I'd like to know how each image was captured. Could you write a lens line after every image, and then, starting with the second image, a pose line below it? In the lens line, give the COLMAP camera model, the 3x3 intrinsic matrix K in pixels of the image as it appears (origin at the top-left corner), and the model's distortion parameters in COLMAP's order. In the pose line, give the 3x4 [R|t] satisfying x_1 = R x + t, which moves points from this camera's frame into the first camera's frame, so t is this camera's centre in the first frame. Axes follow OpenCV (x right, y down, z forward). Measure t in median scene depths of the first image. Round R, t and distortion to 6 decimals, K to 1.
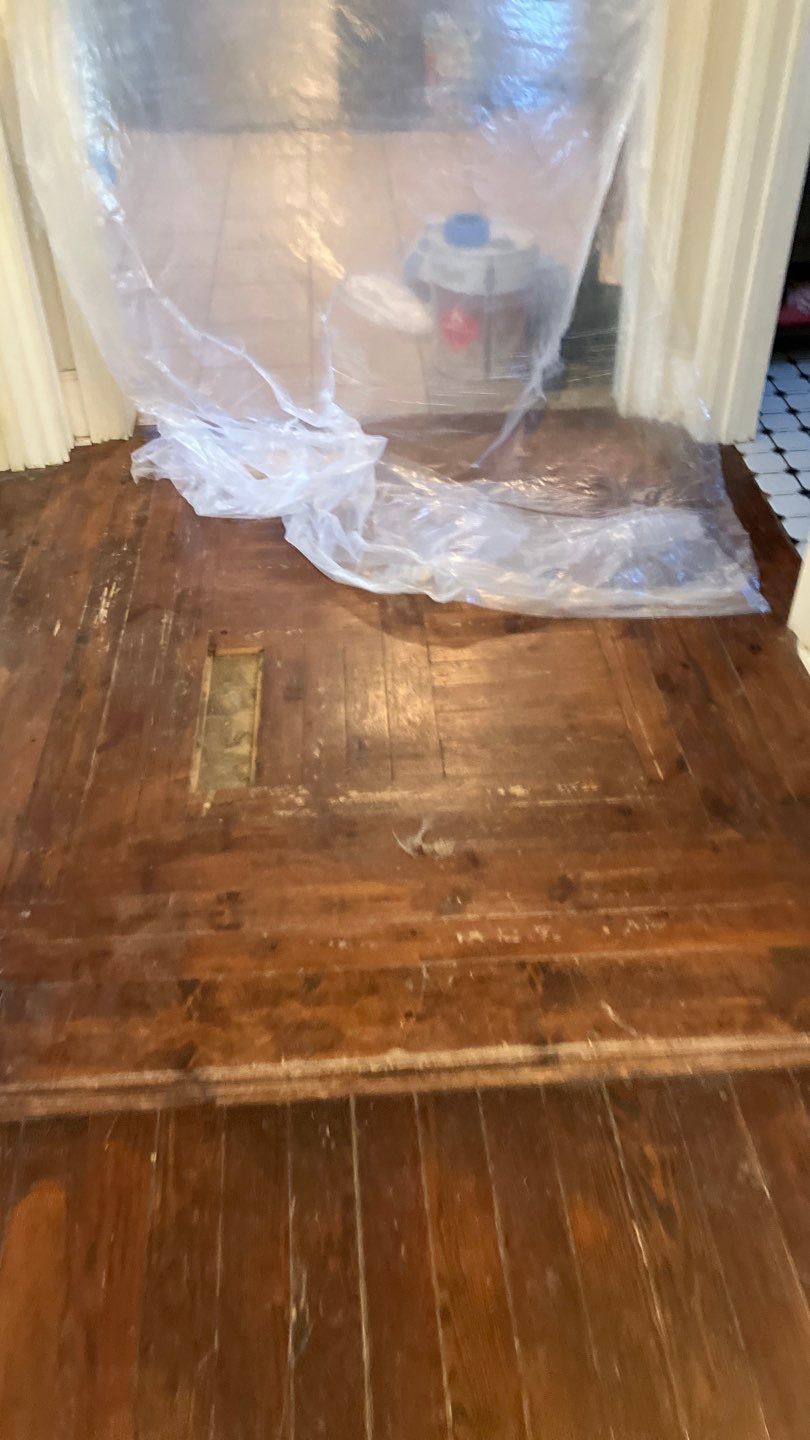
lens RADIAL K [[1149.3, 0, 405.0], [0, 1149.3, 720.0], [0, 0, 1]] dist [0.051902, -0.067284]
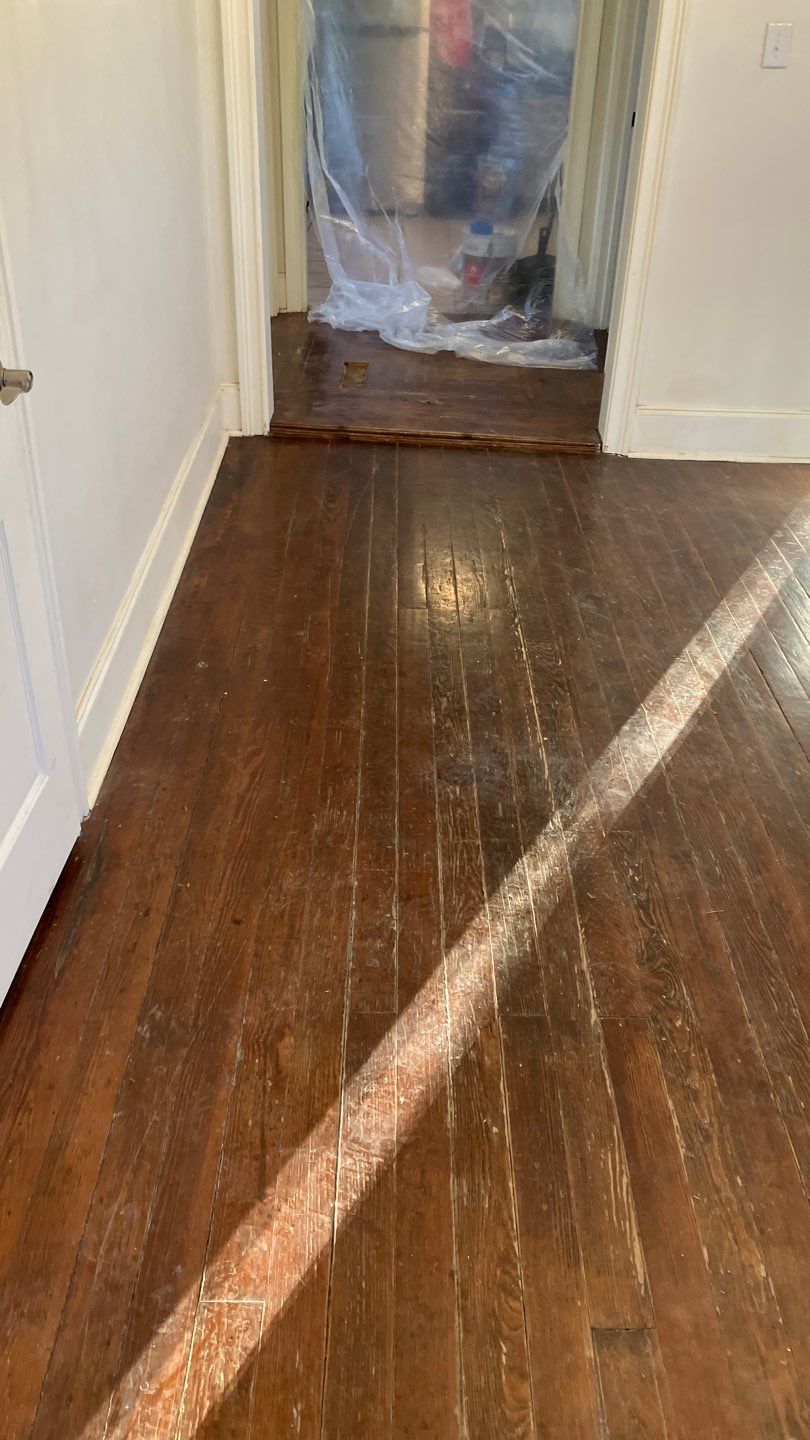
lens RADIAL K [[1149.7, 0, 405.0], [0, 1149.7, 720.0], [0, 0, 1]] dist [-0.013443, -0.004736]
pose [[0.996414, 0.068118, -0.050191, 0.104362], [-0.073881, 0.989565, -0.123702, 0.869082], [0.041241, 0.126967, 0.991049, -1.103086]]
